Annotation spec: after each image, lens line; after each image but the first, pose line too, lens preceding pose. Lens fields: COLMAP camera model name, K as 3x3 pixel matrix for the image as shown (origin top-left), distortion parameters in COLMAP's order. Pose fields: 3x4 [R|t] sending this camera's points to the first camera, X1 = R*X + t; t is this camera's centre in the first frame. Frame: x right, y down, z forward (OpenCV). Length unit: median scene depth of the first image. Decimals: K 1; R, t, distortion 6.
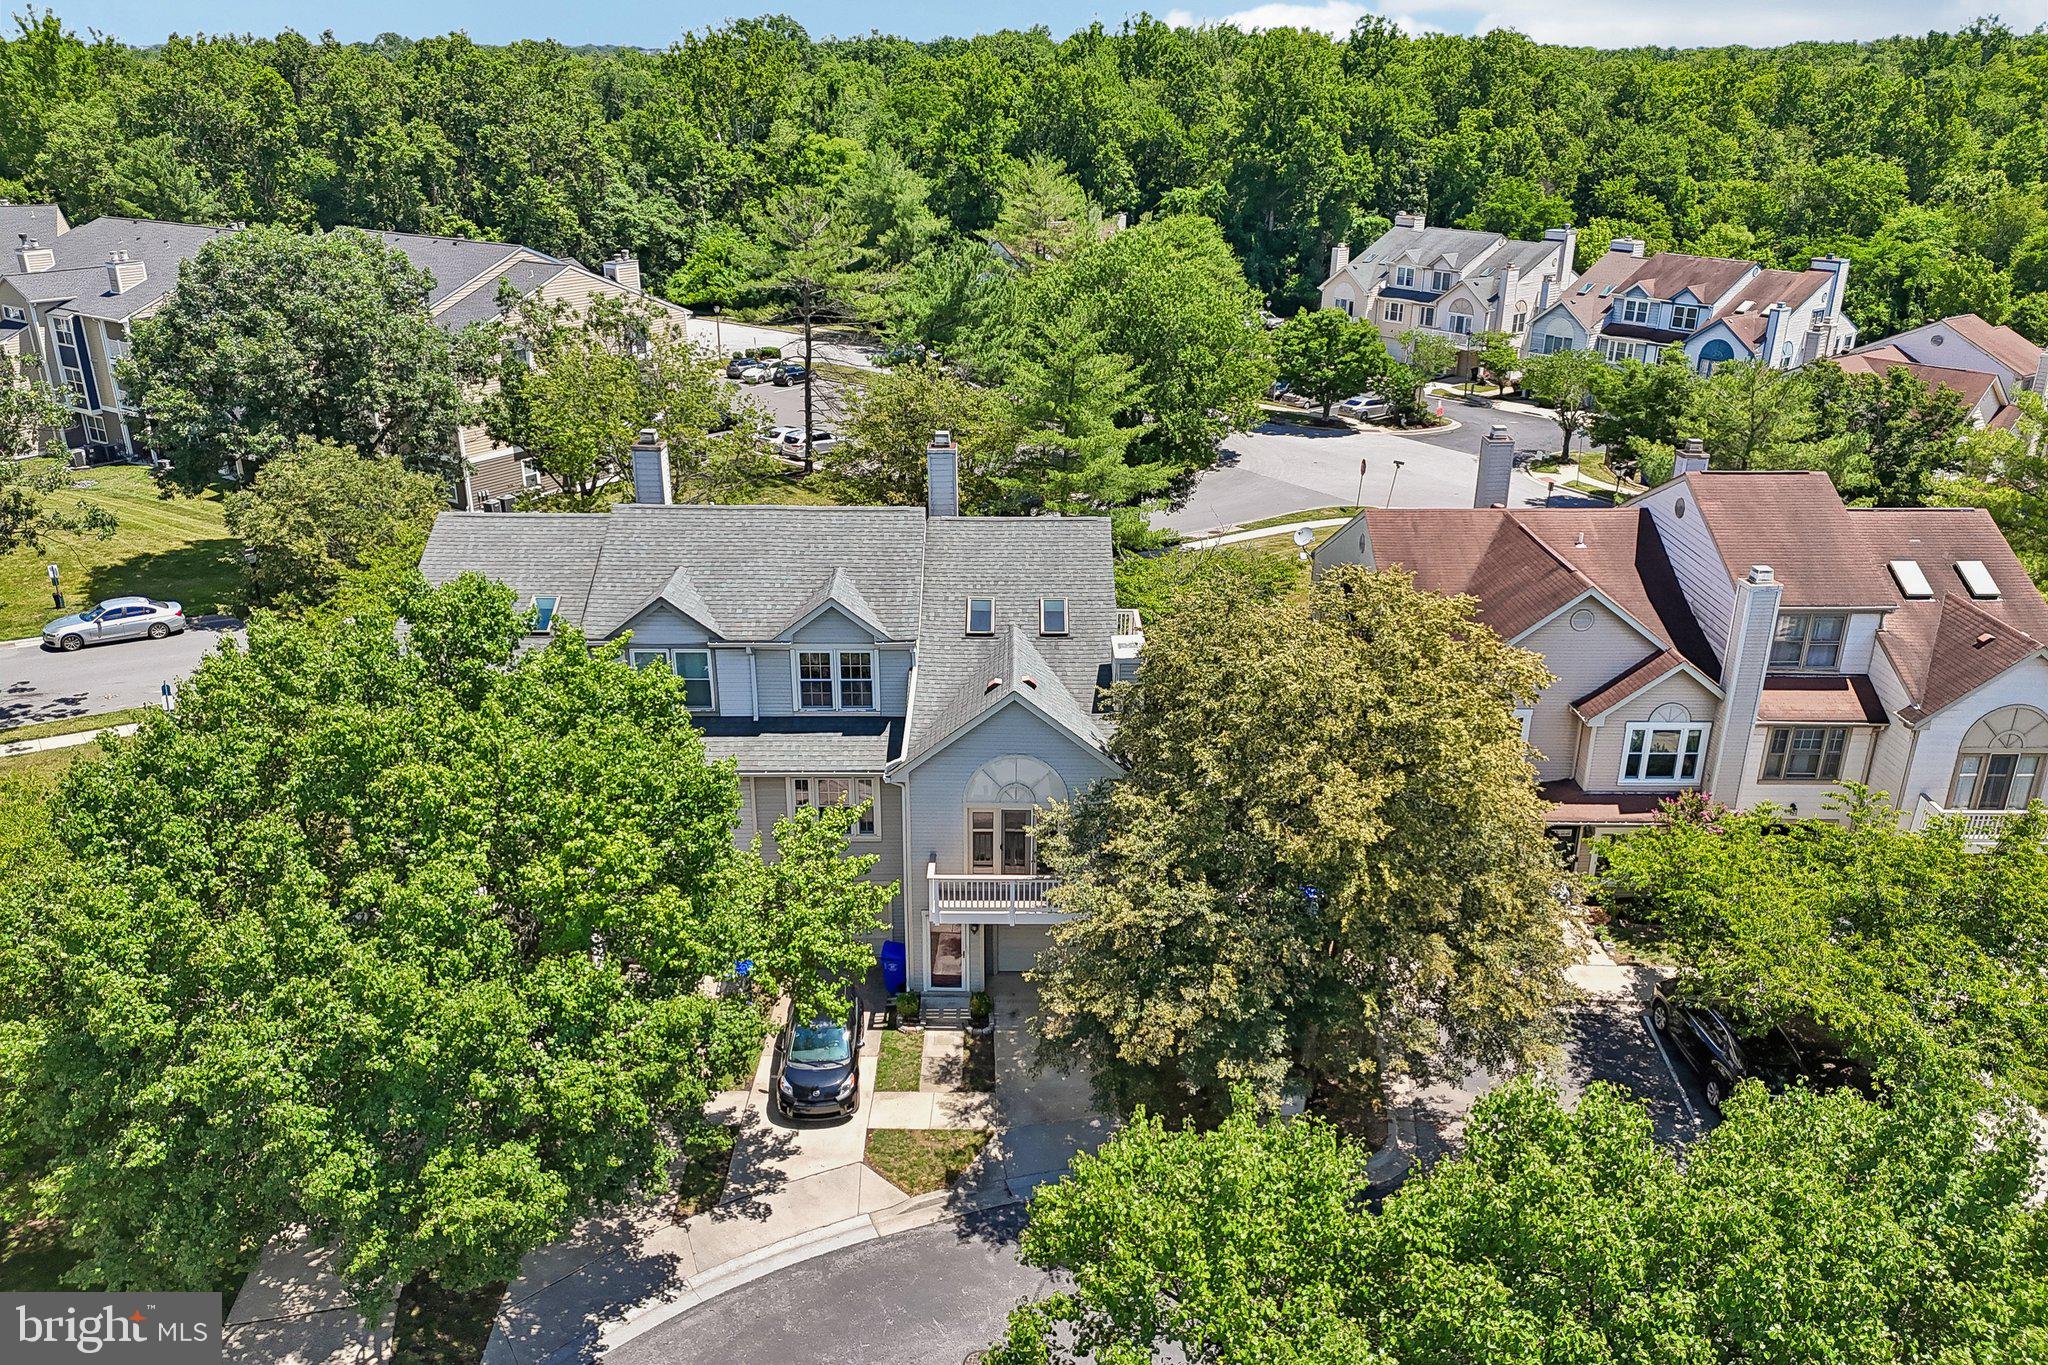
lens RADIAL K [[1497.4, 0, 1023.9], [0, 1497.4, 682.2], [0, 0, 1]] dist [0.077400, -0.080224]
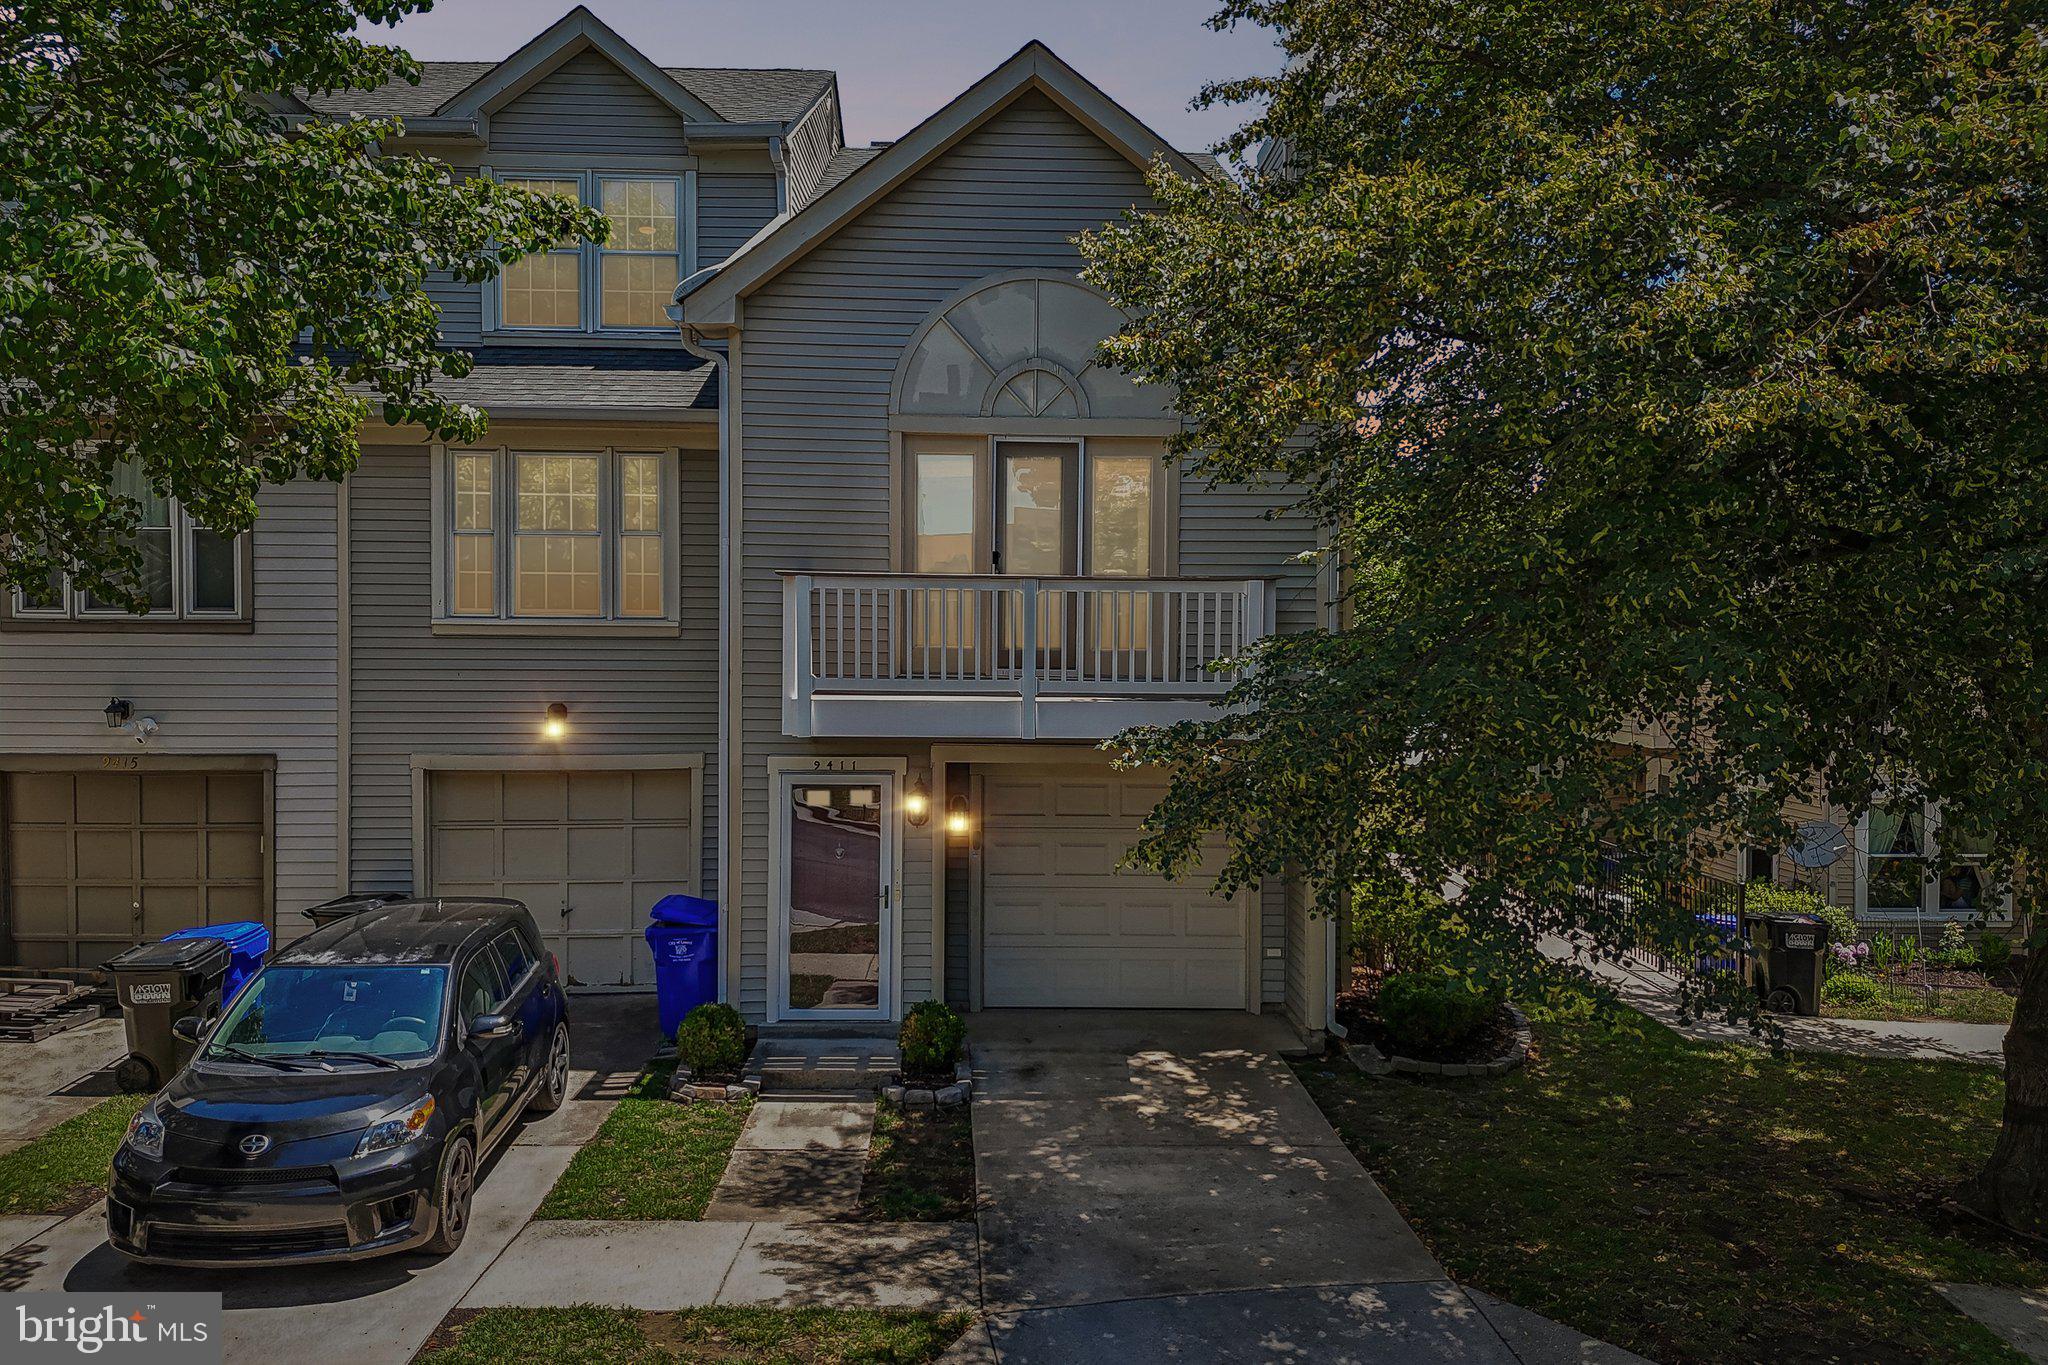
lens RADIAL K [[1497.4, 0, 1034.7], [0, 1497.4, 679.2], [0, 0, 1]] dist [0.077400, -0.080224]
pose [[0.999754, 0.006962, 0.021051, -0.011617], [0.001108, 0.932558, -0.361018, 0.227667], [-0.022145, 0.360953, 0.932321, 0.574224]]
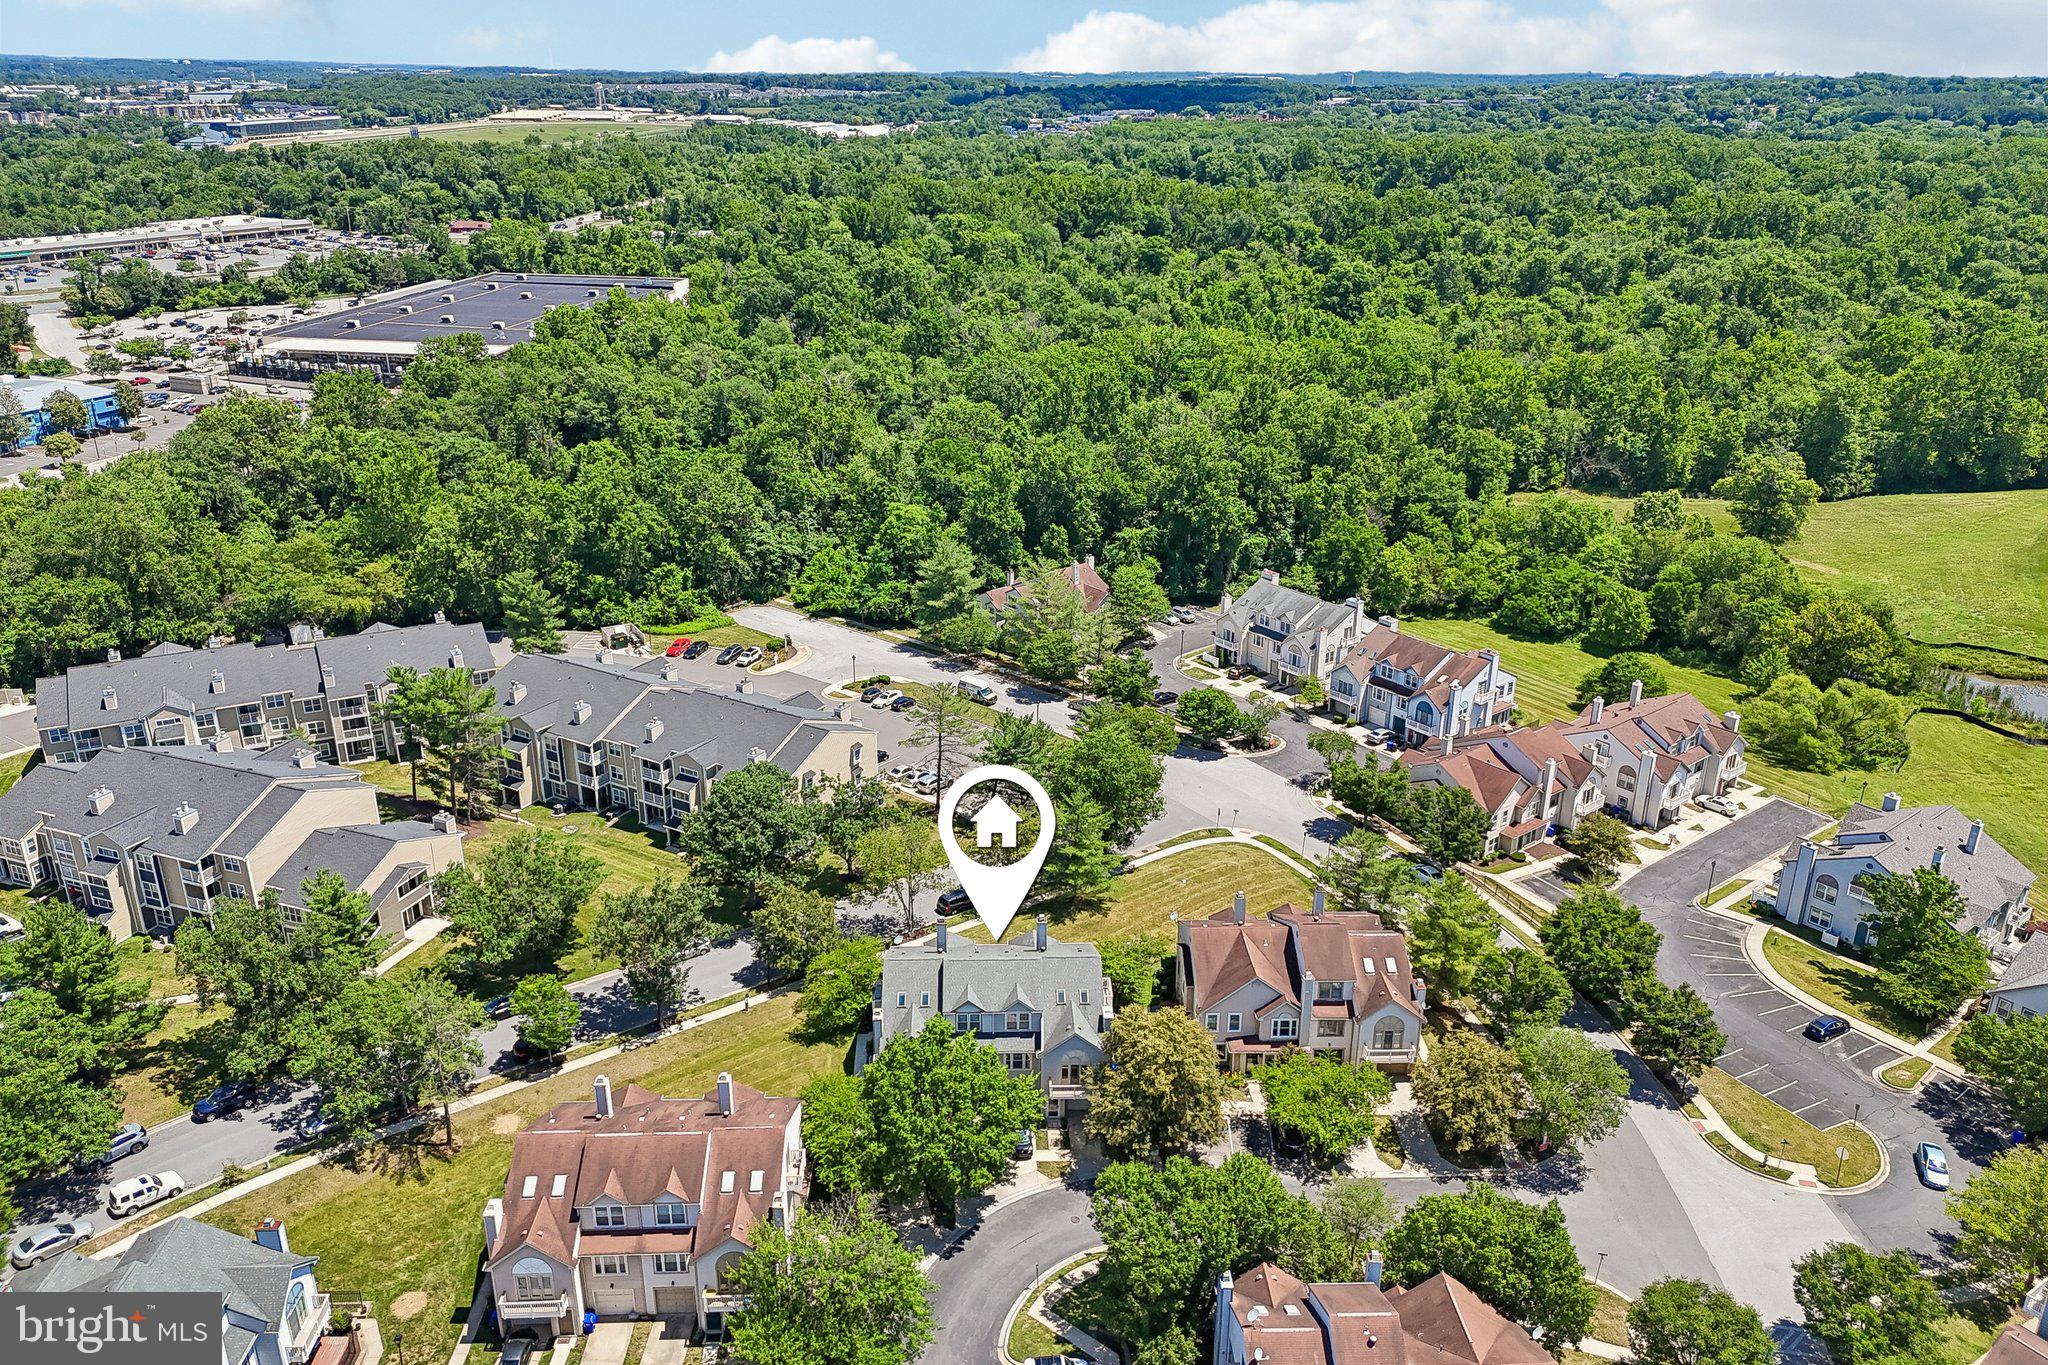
lens RADIAL K [[1497.4, 0, 1017.7], [0, 1497.4, 686.4], [0, 0, 1]] dist [0.077400, -0.080224]
pose [[0.999727, -0.011299, 0.020448, -0.163630], [0.011224, 0.999930, 0.003803, -0.655672], [-0.020490, -0.003573, 0.999784, -1.999413]]
